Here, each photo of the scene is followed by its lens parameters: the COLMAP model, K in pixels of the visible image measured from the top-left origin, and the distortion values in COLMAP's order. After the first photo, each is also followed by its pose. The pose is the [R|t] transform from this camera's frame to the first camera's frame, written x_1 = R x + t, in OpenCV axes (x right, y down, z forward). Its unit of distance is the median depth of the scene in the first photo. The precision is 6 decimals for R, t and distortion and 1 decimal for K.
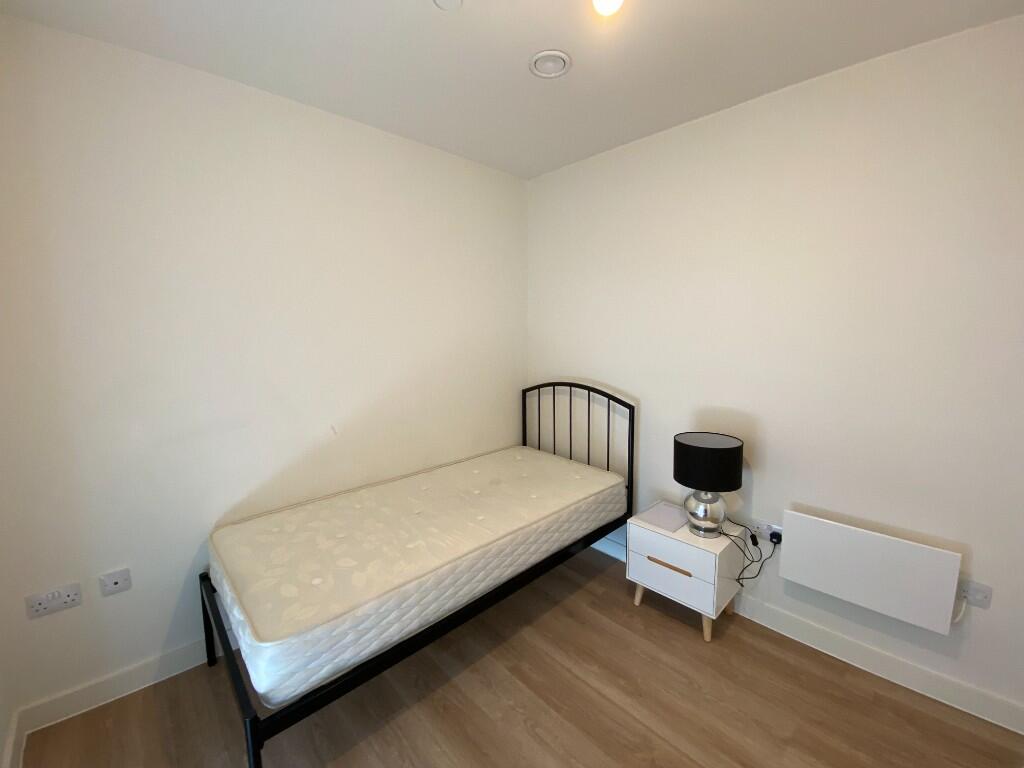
lens RADIAL K [[413.2, 0, 508.7], [0, 413.2, 385.5], [0, 0, 1]] dist [-0.003520, -0.000682]
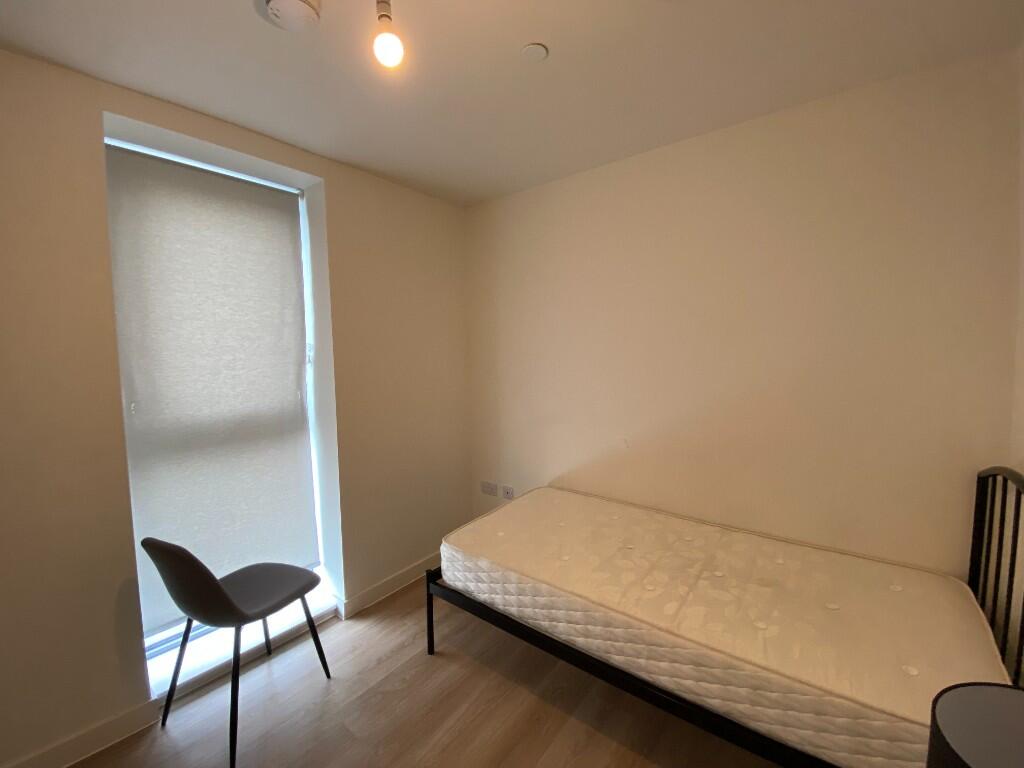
lens RADIAL K [[413.2, 0, 508.1], [0, 413.2, 383.8], [0, 0, 1]] dist [-0.003520, -0.000682]
pose [[0.149022, 0.089544, -0.984771, 0.668450], [-0.102857, 0.991893, 0.074626, -0.104411], [0.983470, 0.090170, 0.157024, 0.589951]]
